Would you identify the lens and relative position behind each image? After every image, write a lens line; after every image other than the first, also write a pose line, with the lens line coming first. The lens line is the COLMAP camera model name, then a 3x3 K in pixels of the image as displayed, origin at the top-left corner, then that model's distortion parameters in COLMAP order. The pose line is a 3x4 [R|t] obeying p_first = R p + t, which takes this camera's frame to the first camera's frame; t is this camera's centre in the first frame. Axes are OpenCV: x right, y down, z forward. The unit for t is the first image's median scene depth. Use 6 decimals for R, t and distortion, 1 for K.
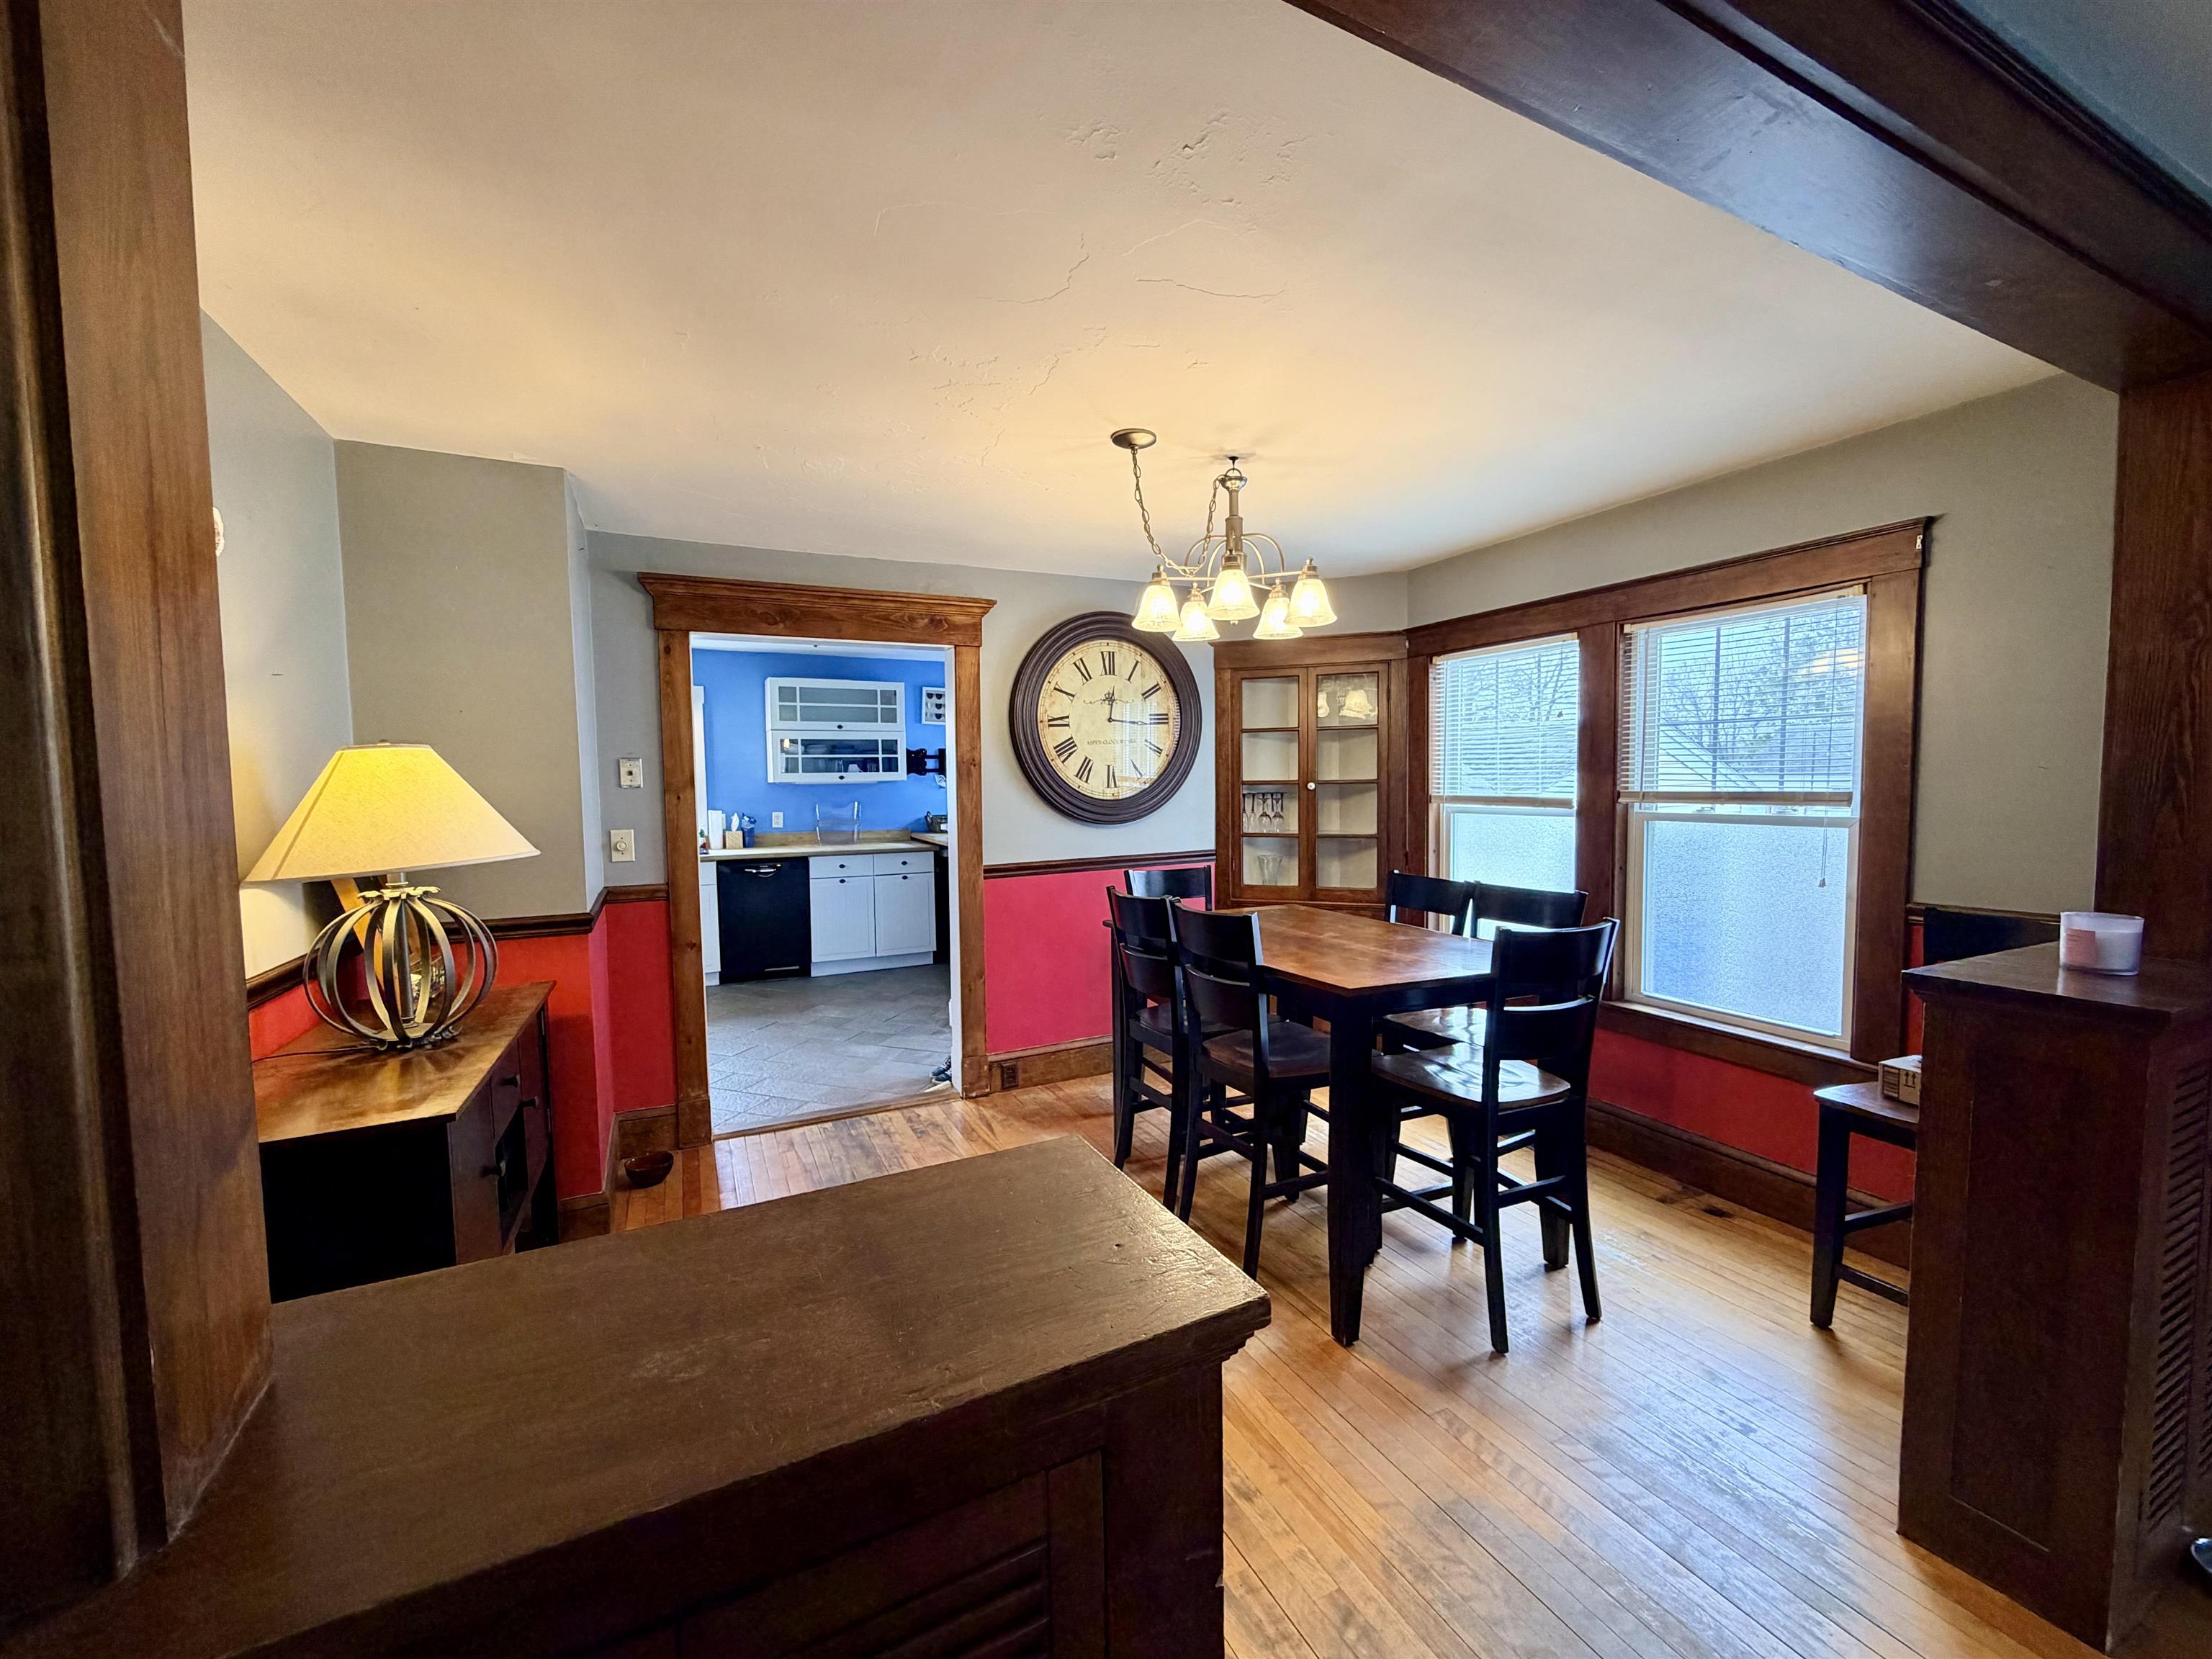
lens RADIAL K [[882.0, 0, 1105.3], [0, 882.0, 835.5], [0, 0, 1]] dist [-0.001952, 0.000201]
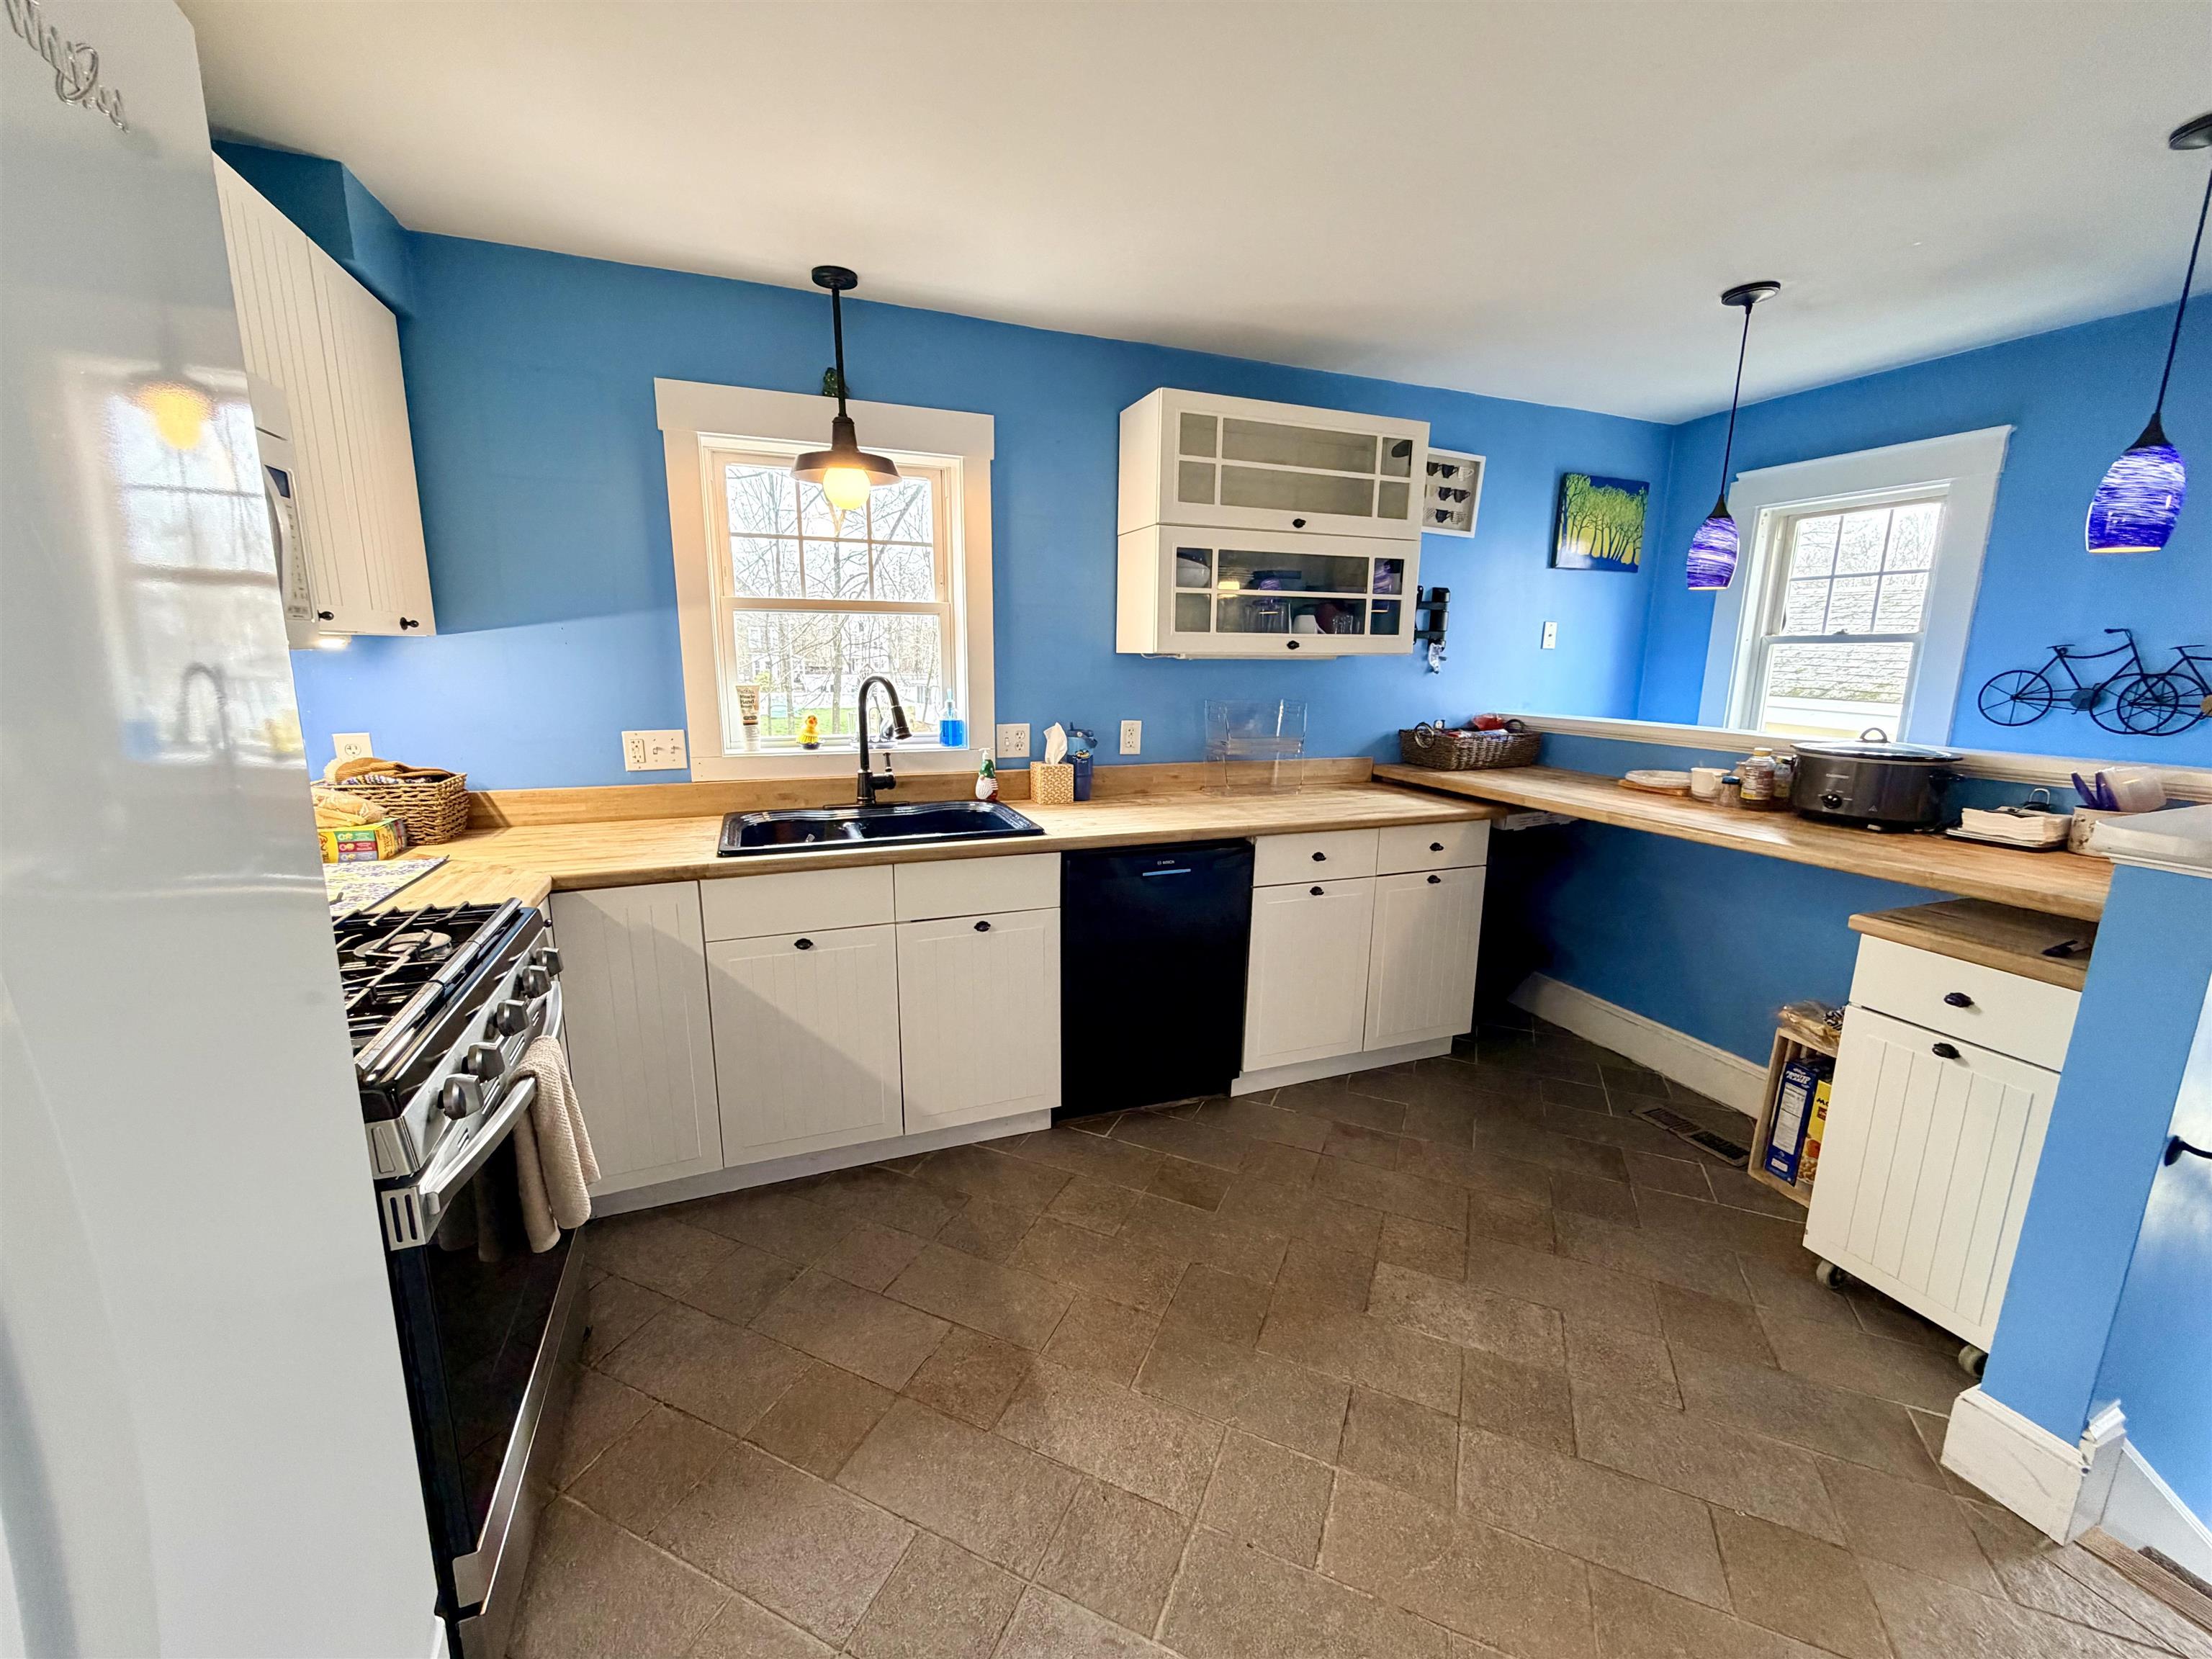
lens RADIAL K [[882.0, 0, 1096.9], [0, 882.0, 828.9], [0, 0, 1]] dist [-0.001952, 0.000201]
pose [[0.996159, 0.036091, -0.079776, -0.563861], [-0.025550, 0.991262, 0.129413, -0.046518], [0.083750, -0.126877, 0.988377, 0.870426]]
